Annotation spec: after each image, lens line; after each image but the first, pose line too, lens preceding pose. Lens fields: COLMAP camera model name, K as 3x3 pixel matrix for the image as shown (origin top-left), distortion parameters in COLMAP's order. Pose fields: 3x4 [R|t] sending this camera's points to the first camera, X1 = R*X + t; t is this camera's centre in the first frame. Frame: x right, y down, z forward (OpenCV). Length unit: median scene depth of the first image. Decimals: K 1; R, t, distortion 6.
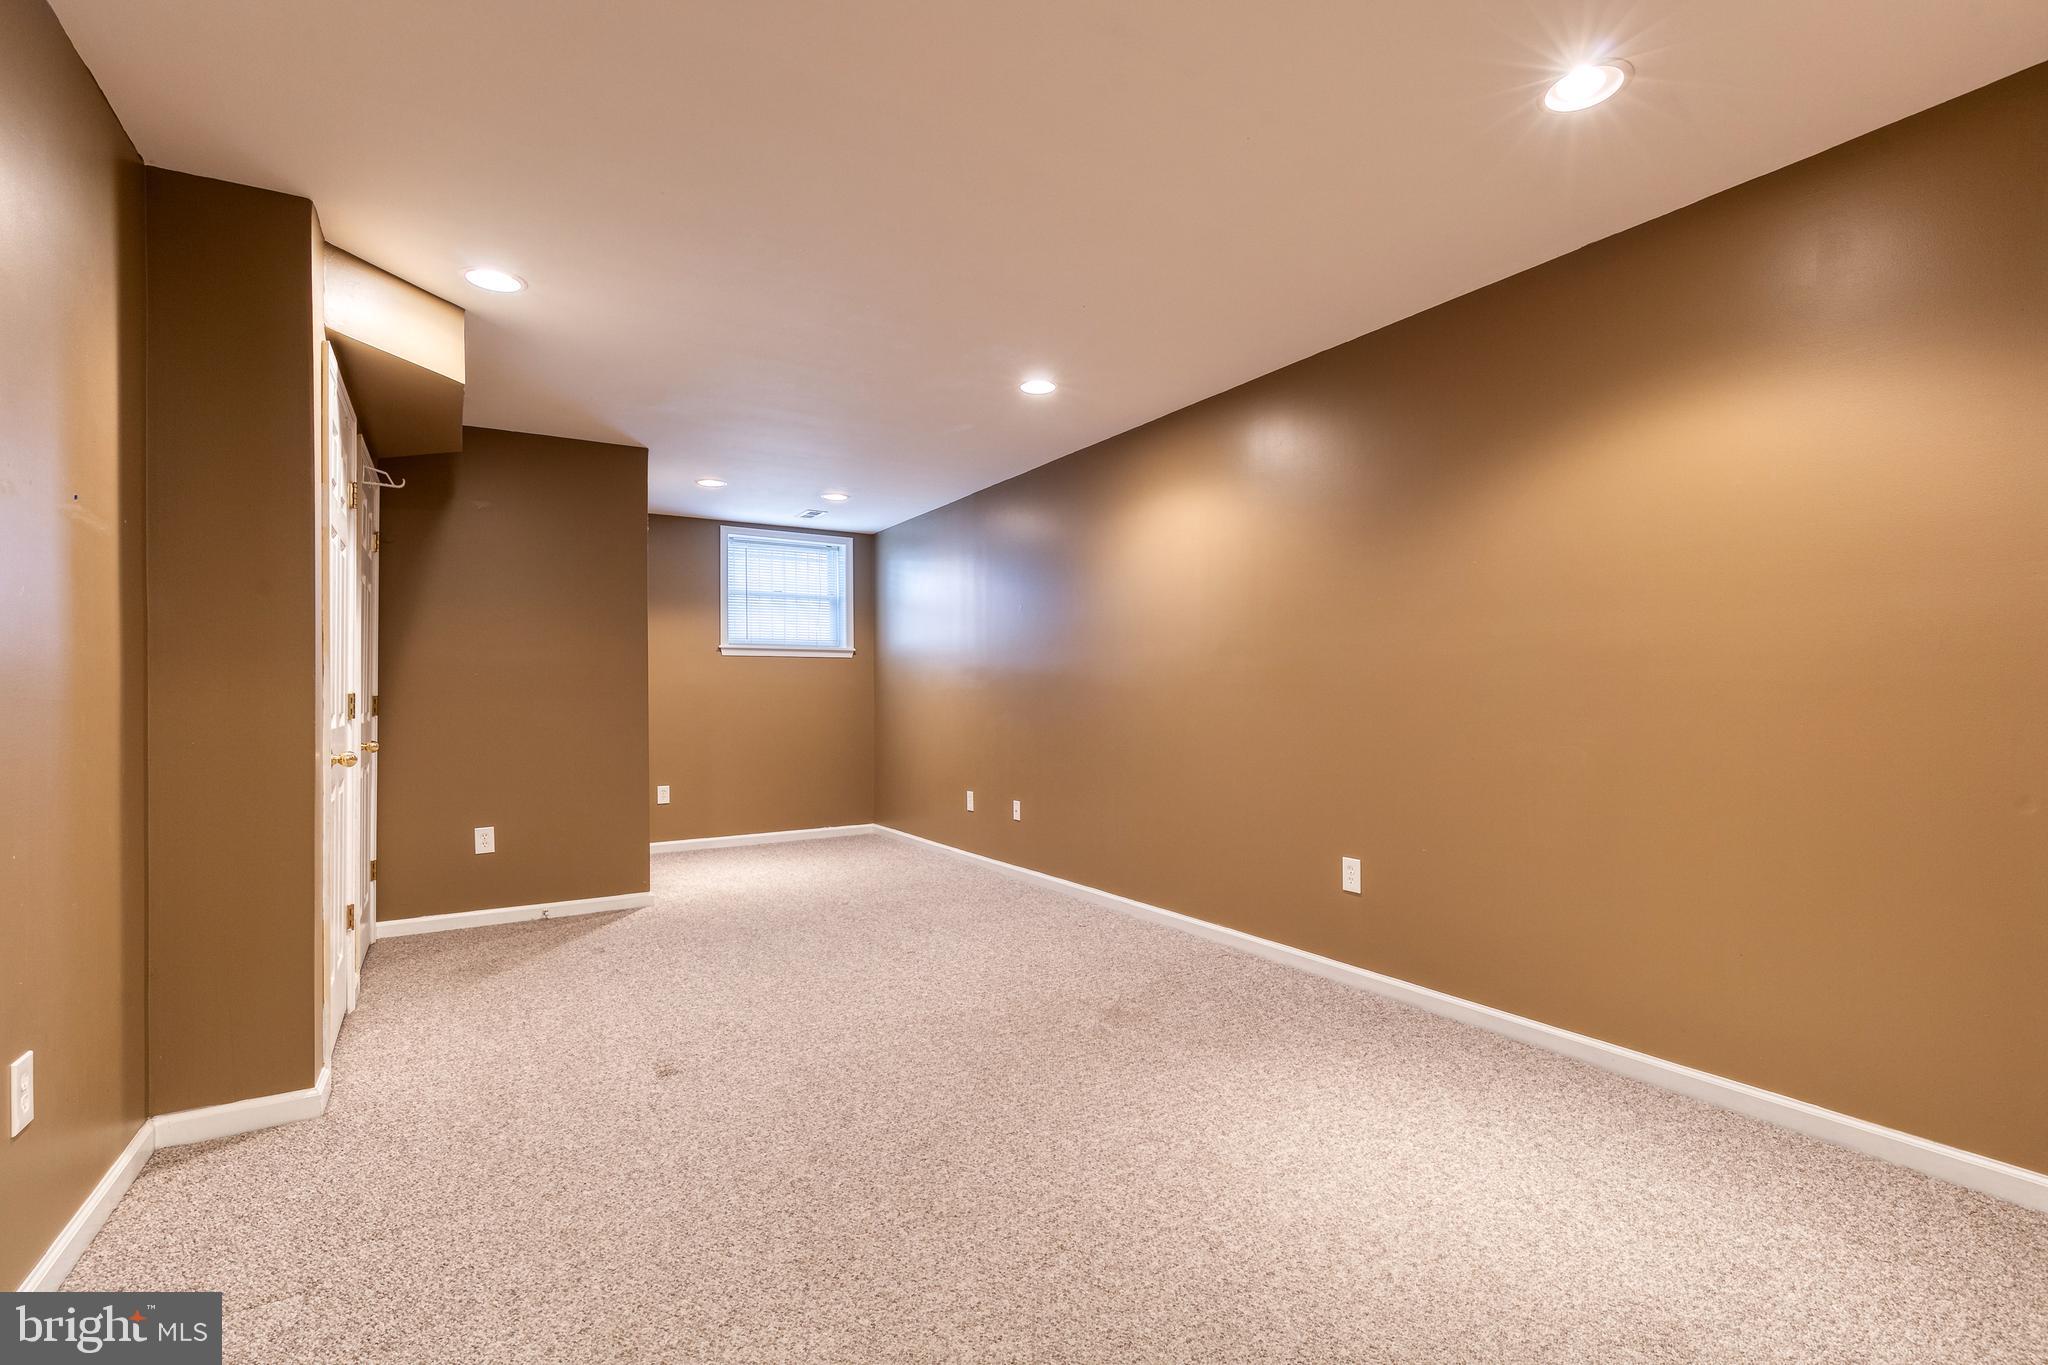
lens RADIAL K [[957.2, 0, 1003.8], [0, 957.2, 674.5], [0, 0, 1]] dist [0.012625, -0.004010]
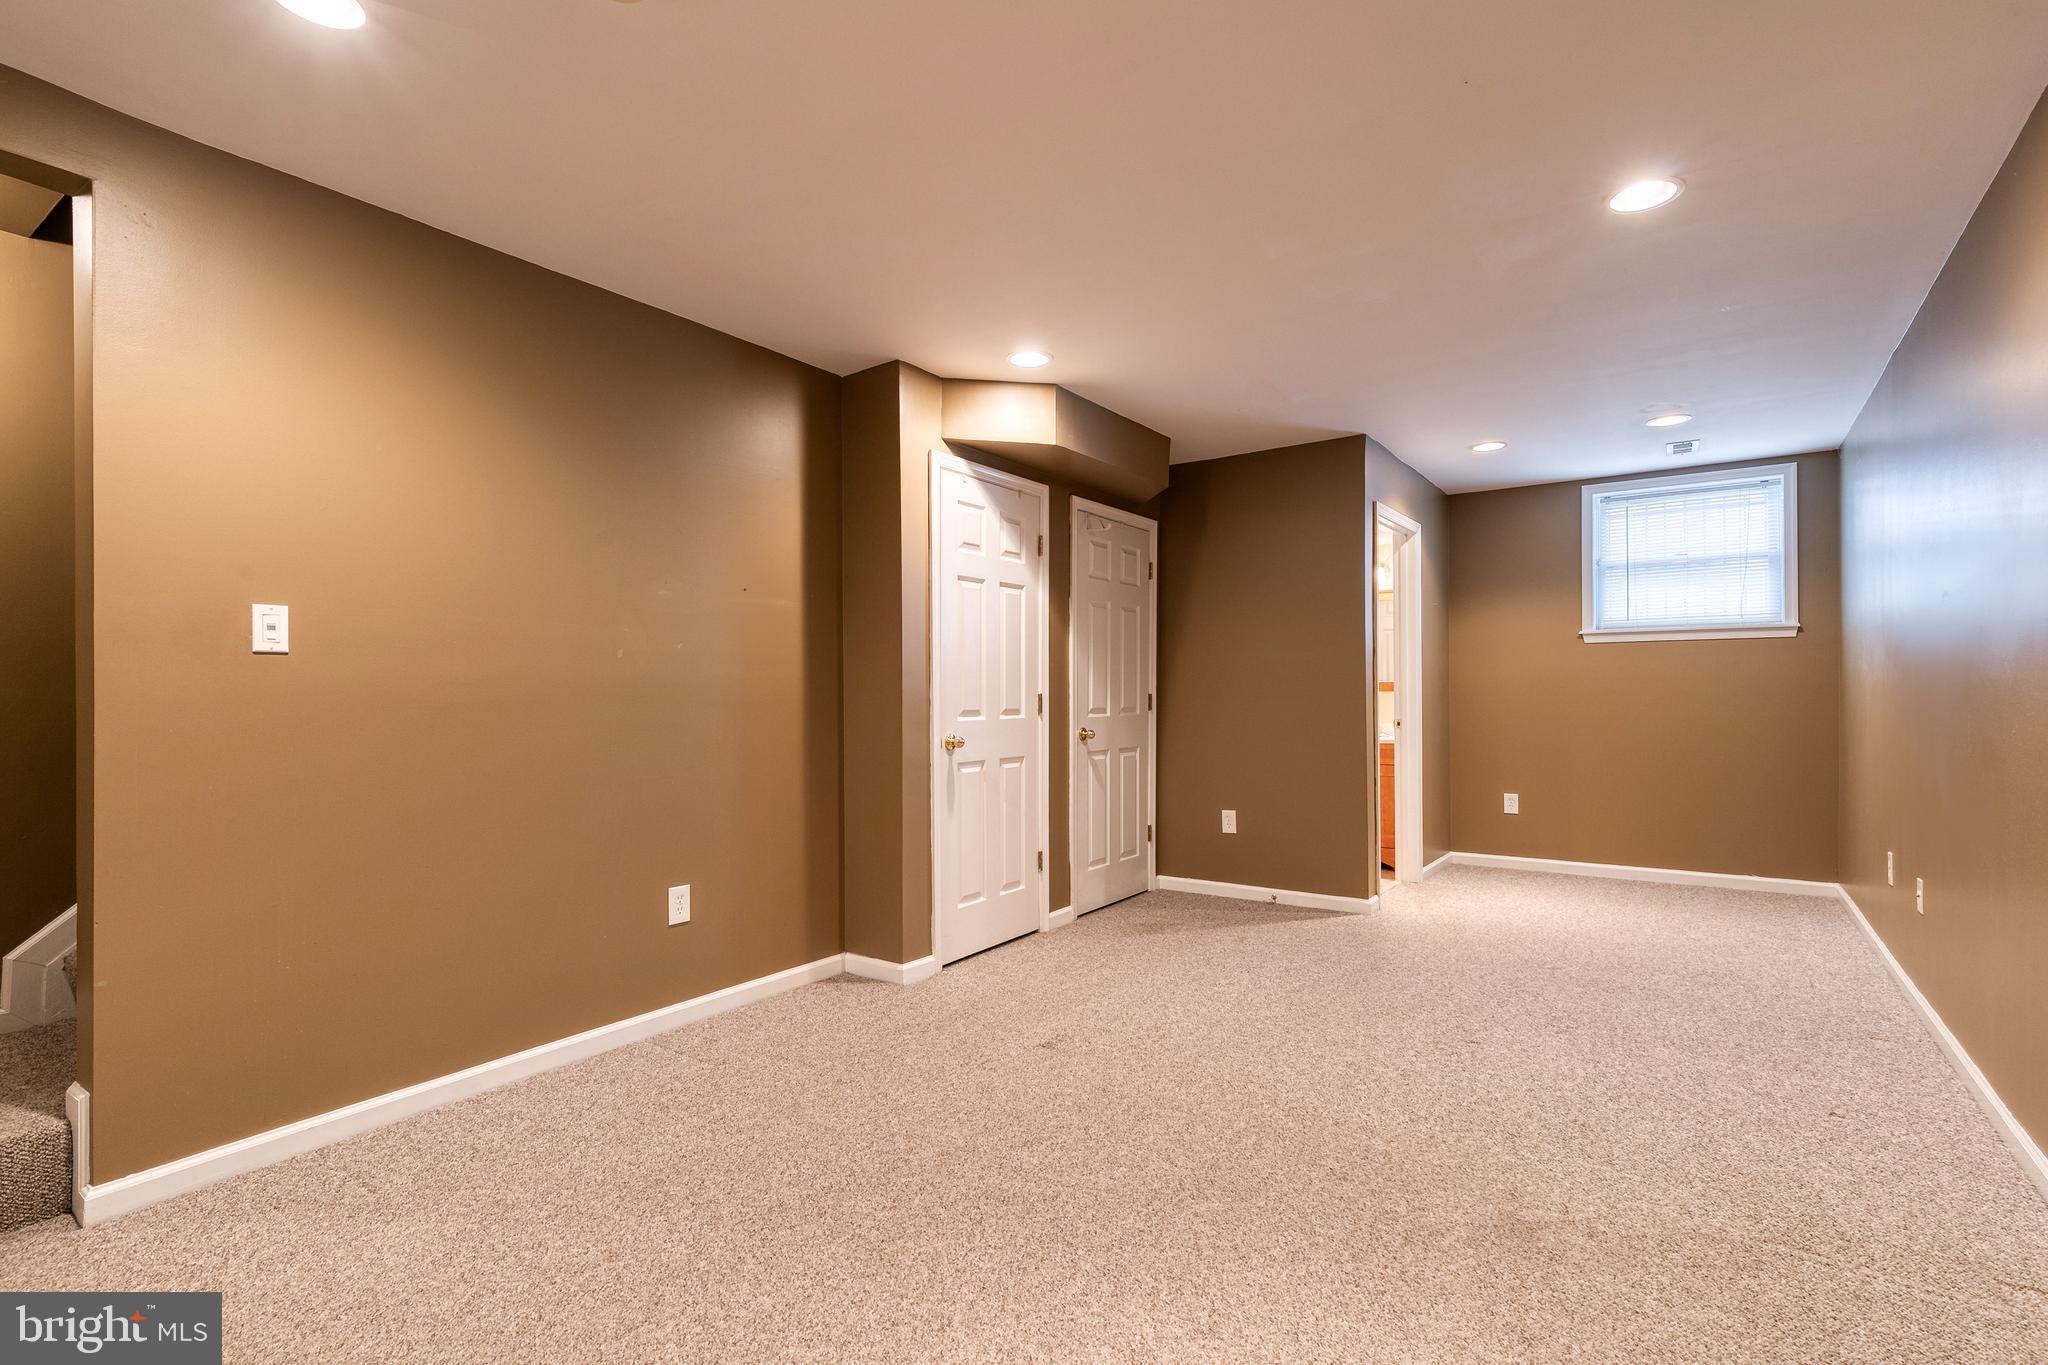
lens RADIAL K [[957.2, 0, 1063.0], [0, 957.2, 674.6], [0, 0, 1]] dist [0.012625, -0.004010]
pose [[0.401774, -0.014398, -0.915626, 0.458317], [0.024584, 0.999686, -0.004933, 0.000144], [0.915409, -0.020527, 0.402002, 0.409974]]
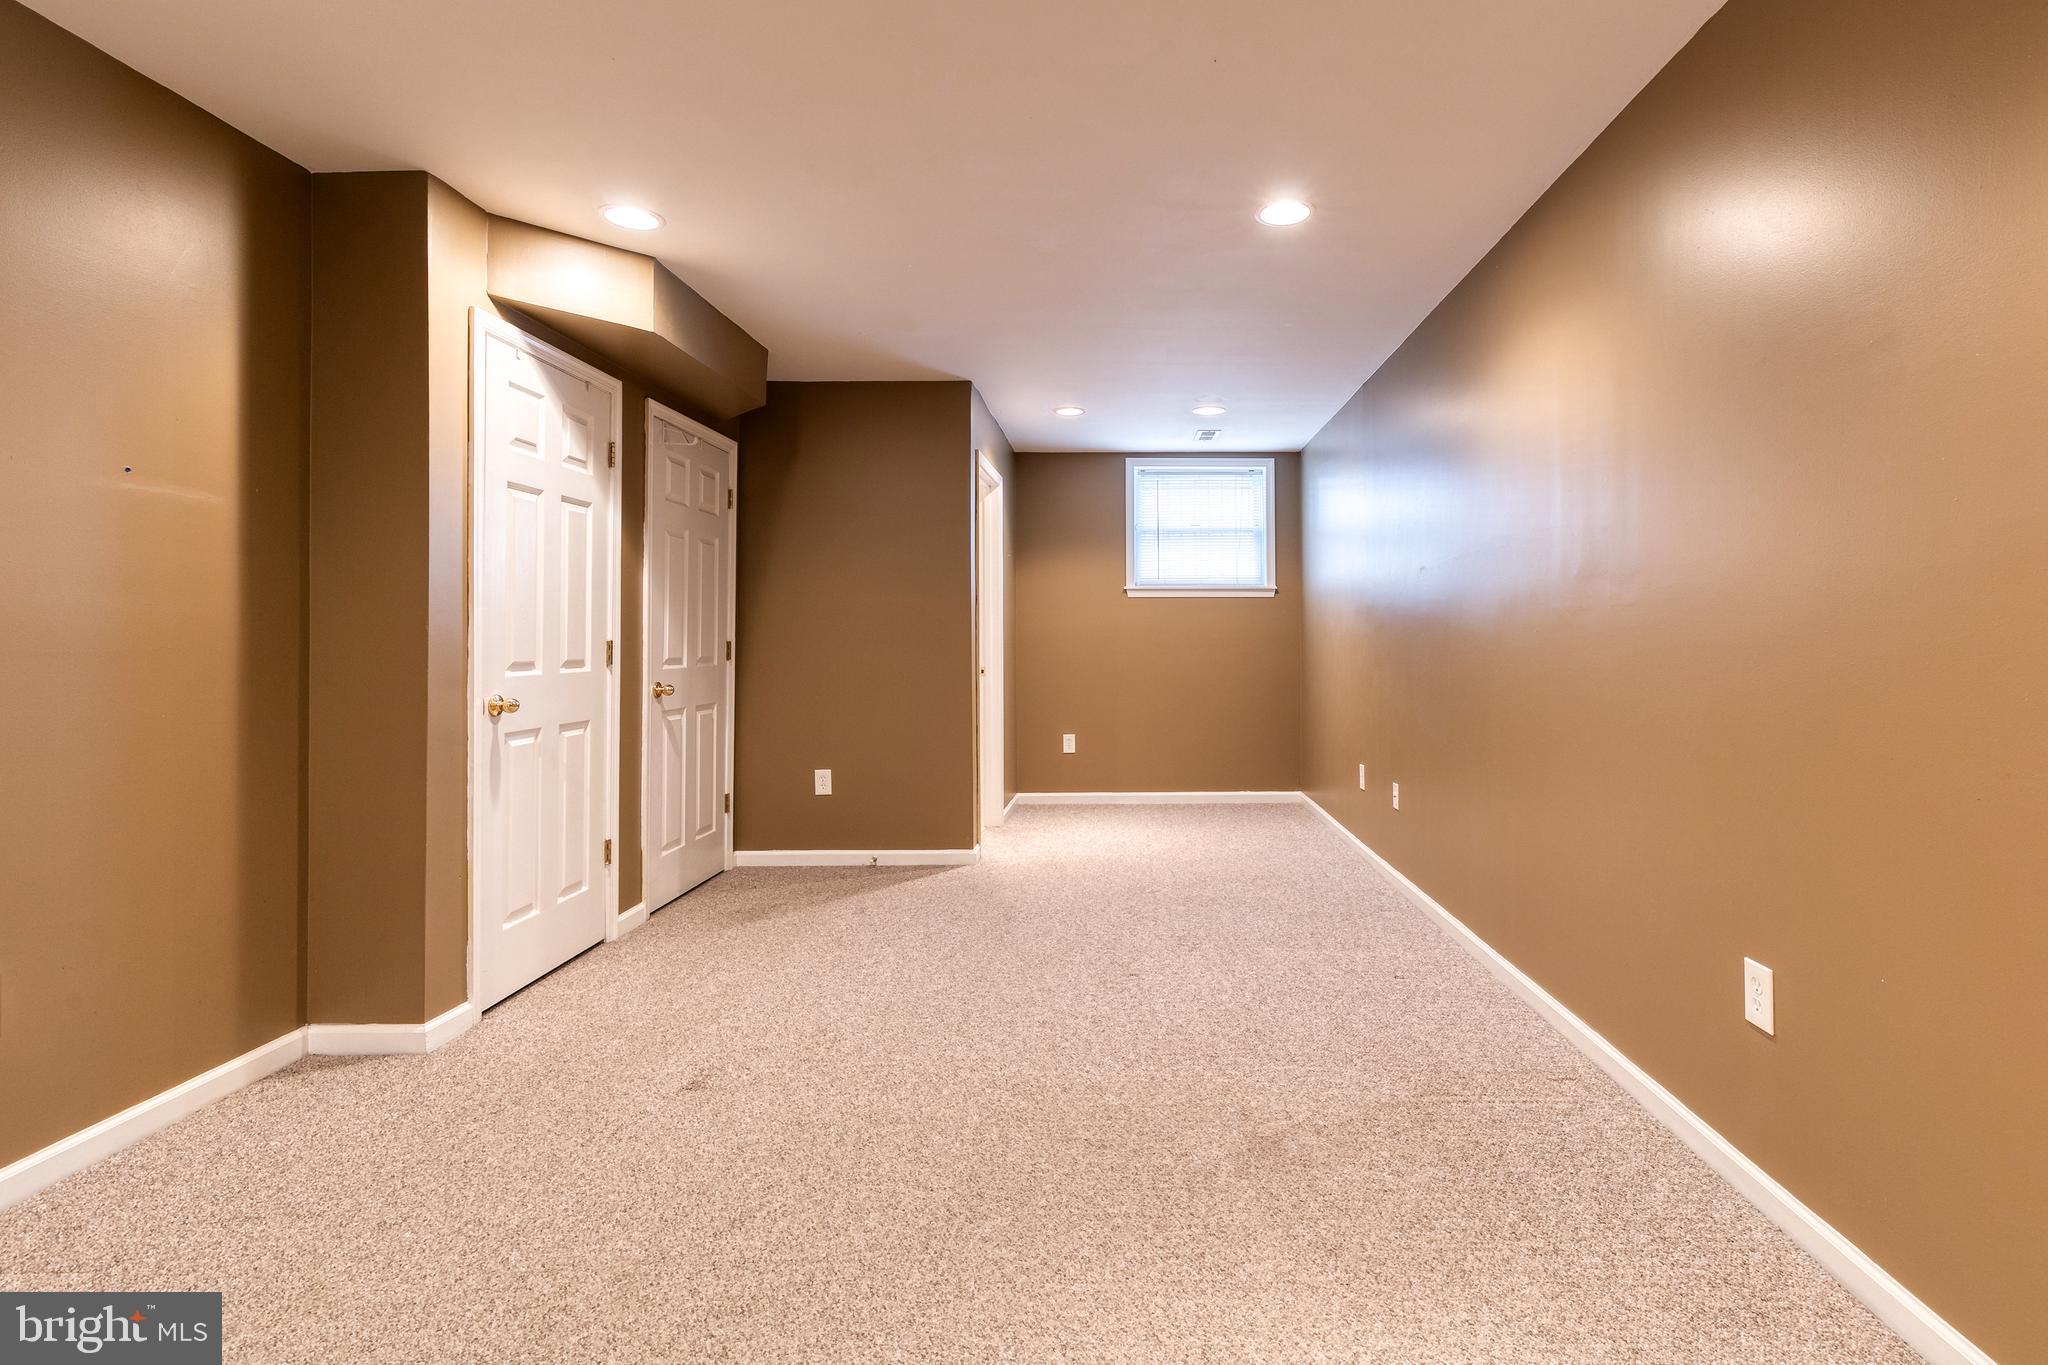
lens RADIAL K [[957.2, 0, 1128.9], [0, 957.2, 612.0], [0, 0, 1]] dist [0.012625, -0.004010]
pose [[0.852950, -0.009567, -0.521904, 0.307522], [0.008079, 0.999954, -0.005126, -0.001558], [0.521930, 0.000156, 0.852989, 0.329763]]
